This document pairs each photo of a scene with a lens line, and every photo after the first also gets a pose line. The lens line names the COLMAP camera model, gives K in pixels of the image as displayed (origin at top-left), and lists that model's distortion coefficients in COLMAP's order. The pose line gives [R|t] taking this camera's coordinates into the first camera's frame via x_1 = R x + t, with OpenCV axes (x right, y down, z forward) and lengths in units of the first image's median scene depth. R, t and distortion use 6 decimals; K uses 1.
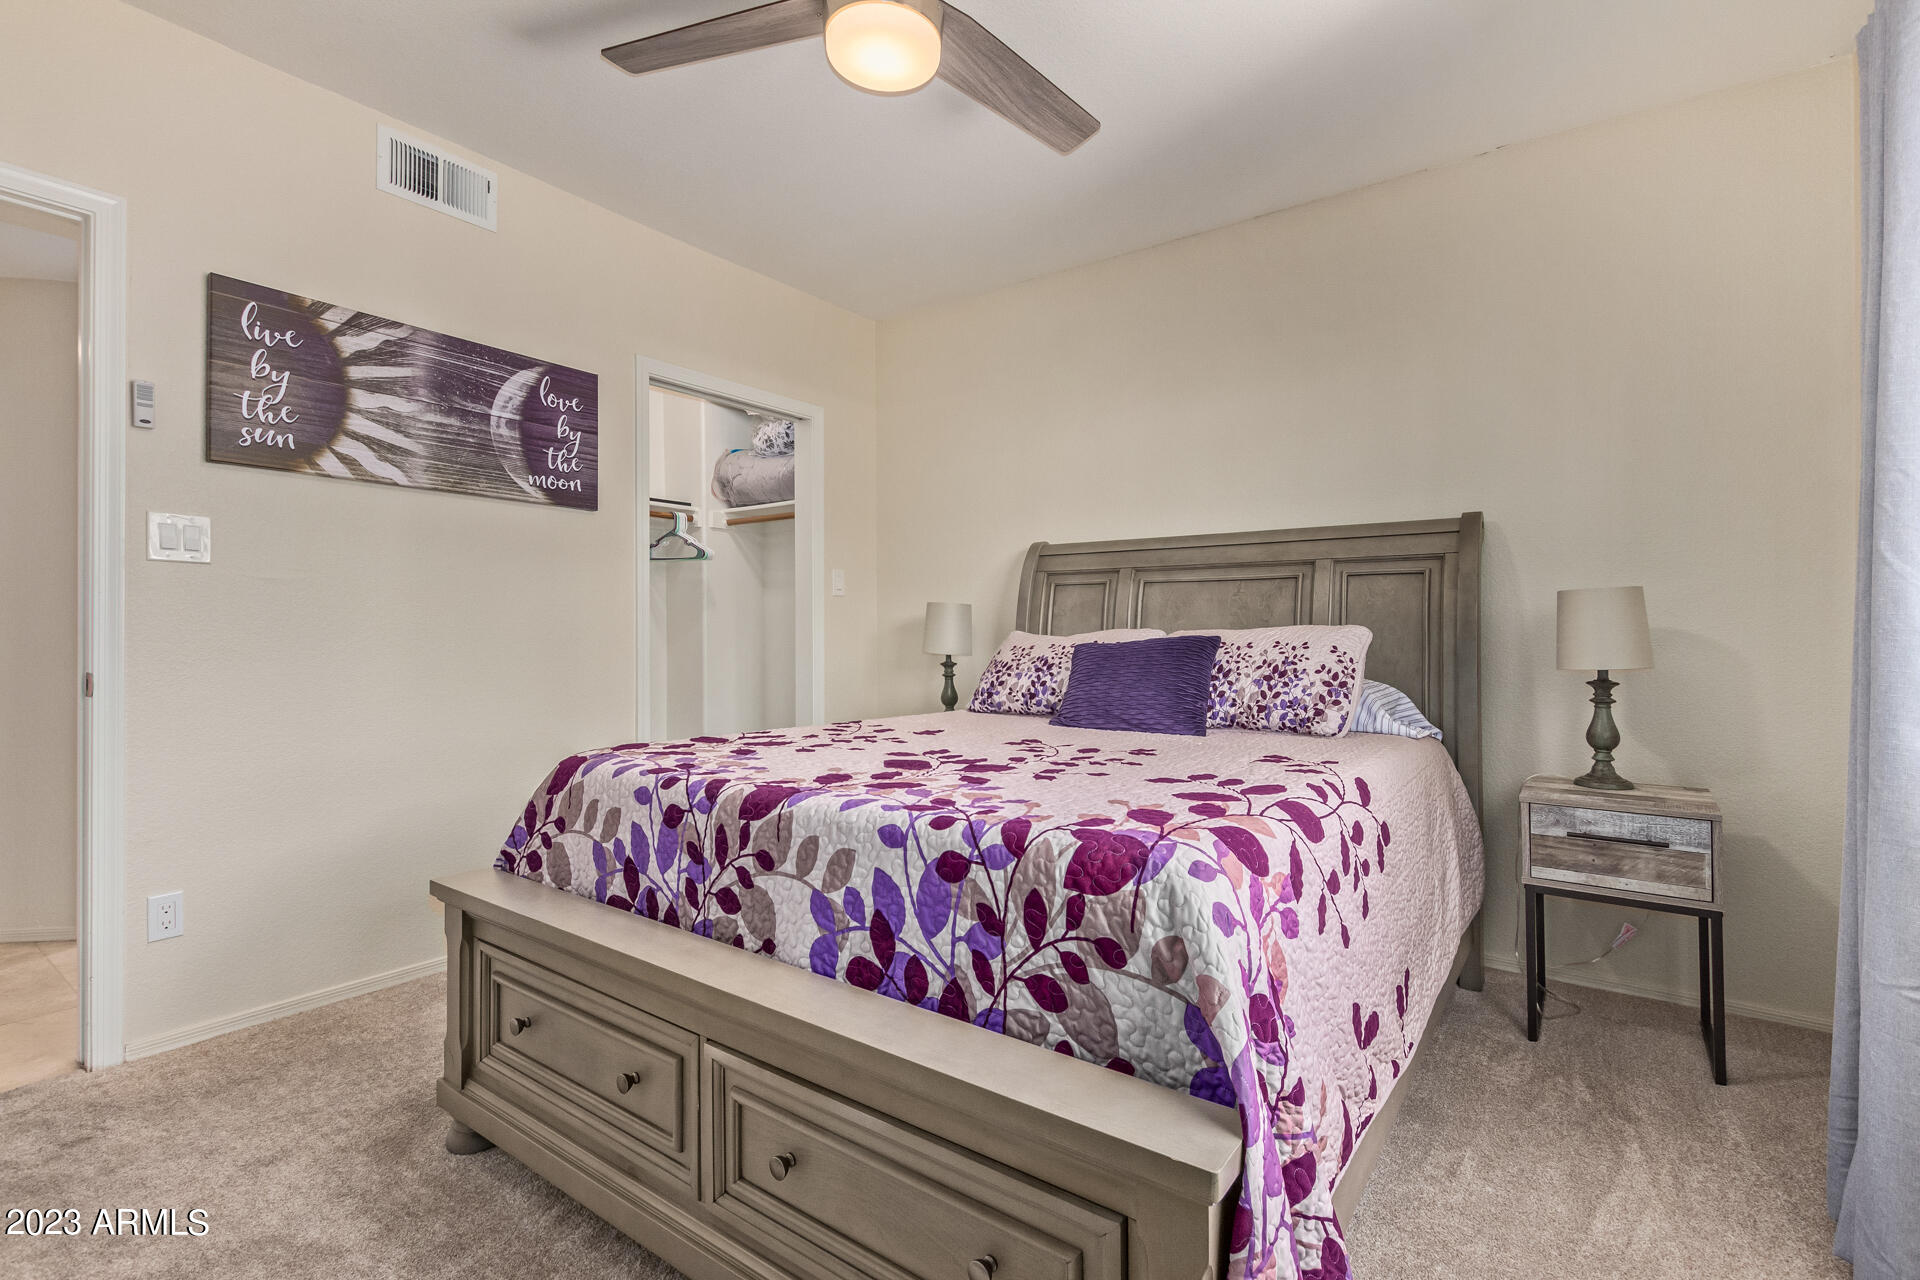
lens RADIAL K [[874.1, 0, 962.6], [0, 874.1, 644.4], [0, 0, 1]] dist [0.015934, 0.000260]
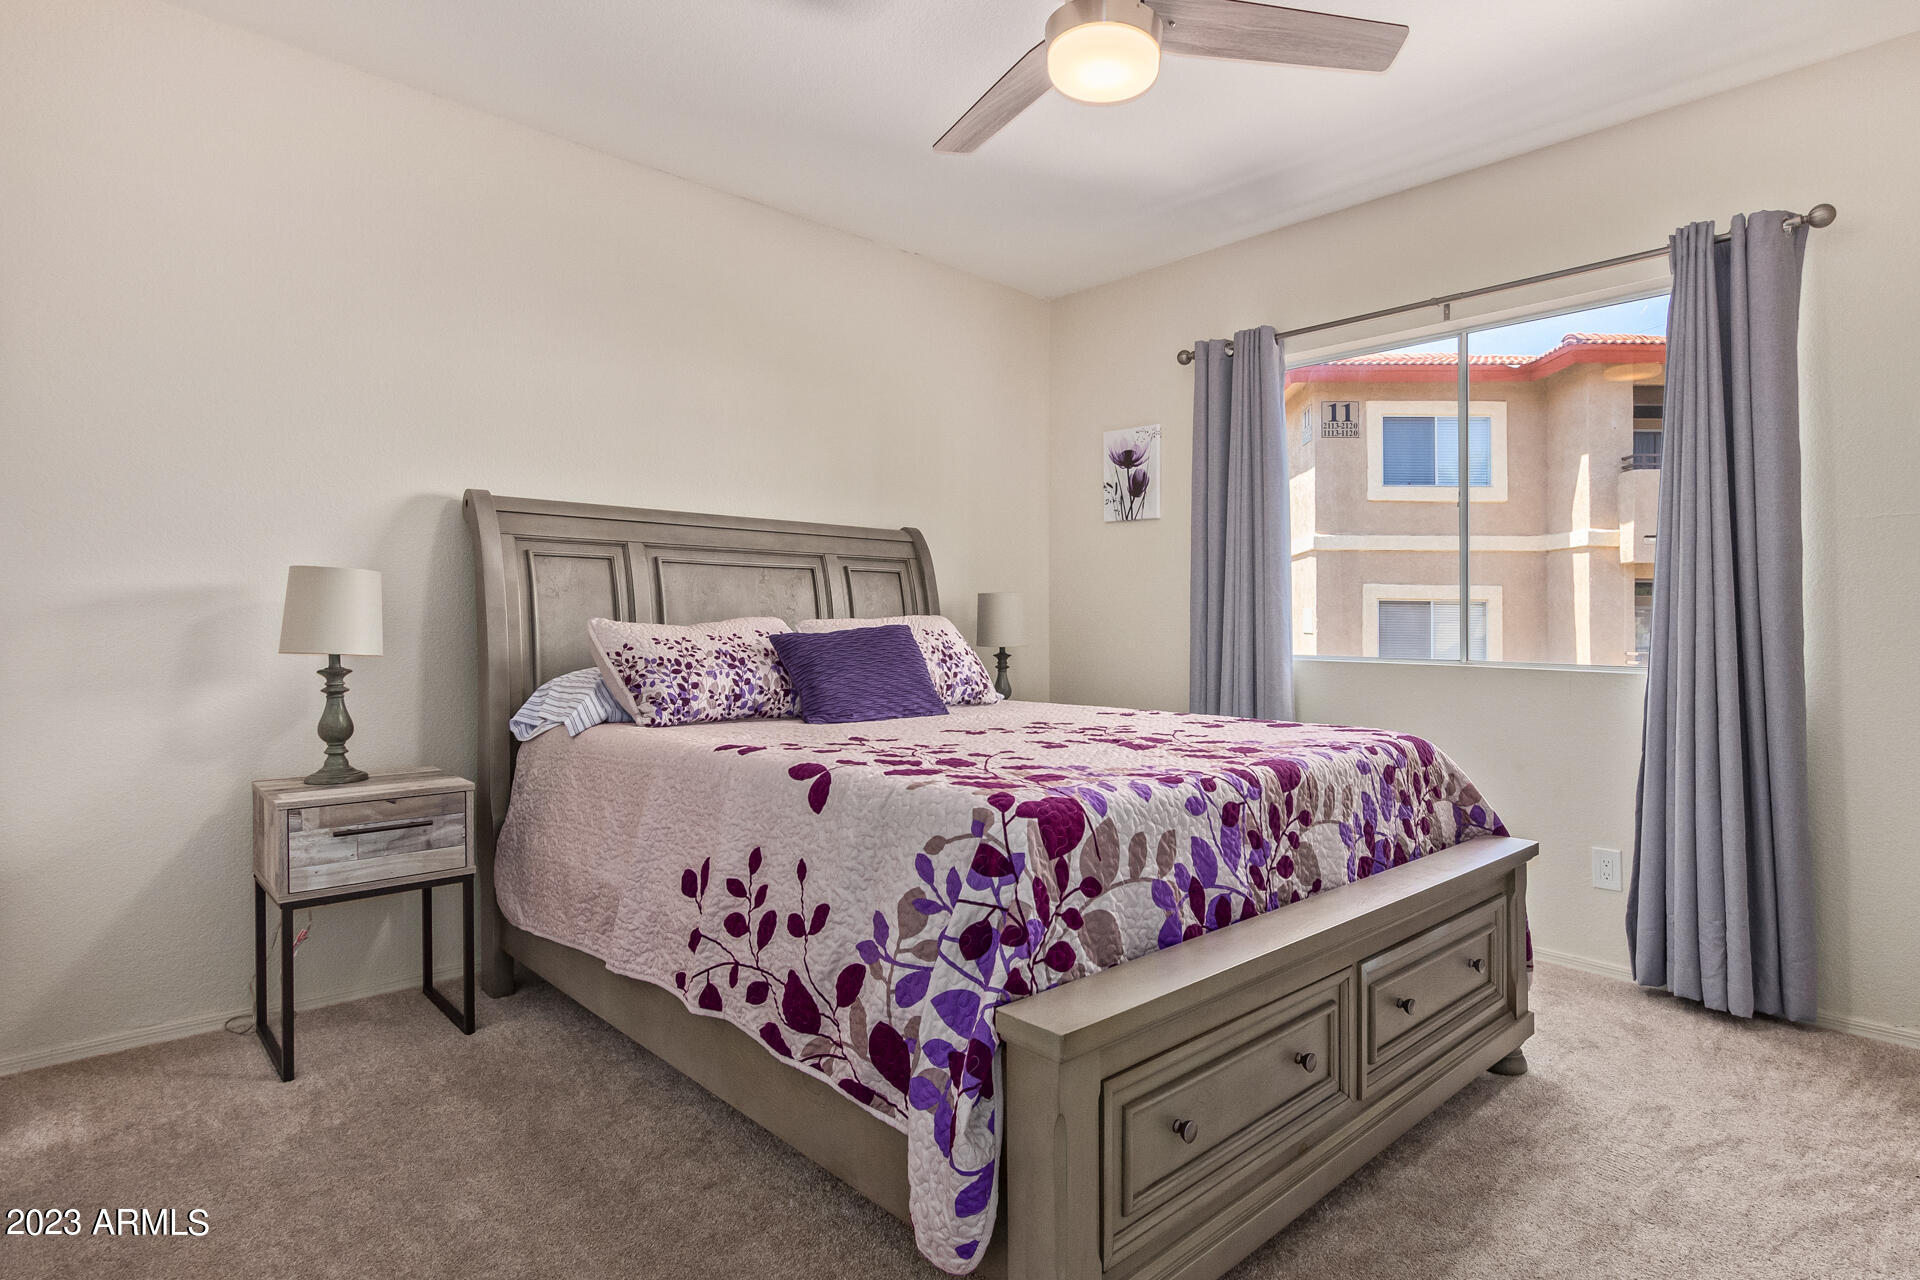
lens RADIAL K [[1041.6, 0, 958.8], [0, 1041.6, 629.7], [0, 0, 1]] dist [-0.015839, -0.000097]
pose [[0.186372, -0.009336, 0.982435, -1.058711], [0.007204, 0.999941, 0.008136, -0.015164], [-0.982453, 0.005561, 0.186428, 0.748057]]
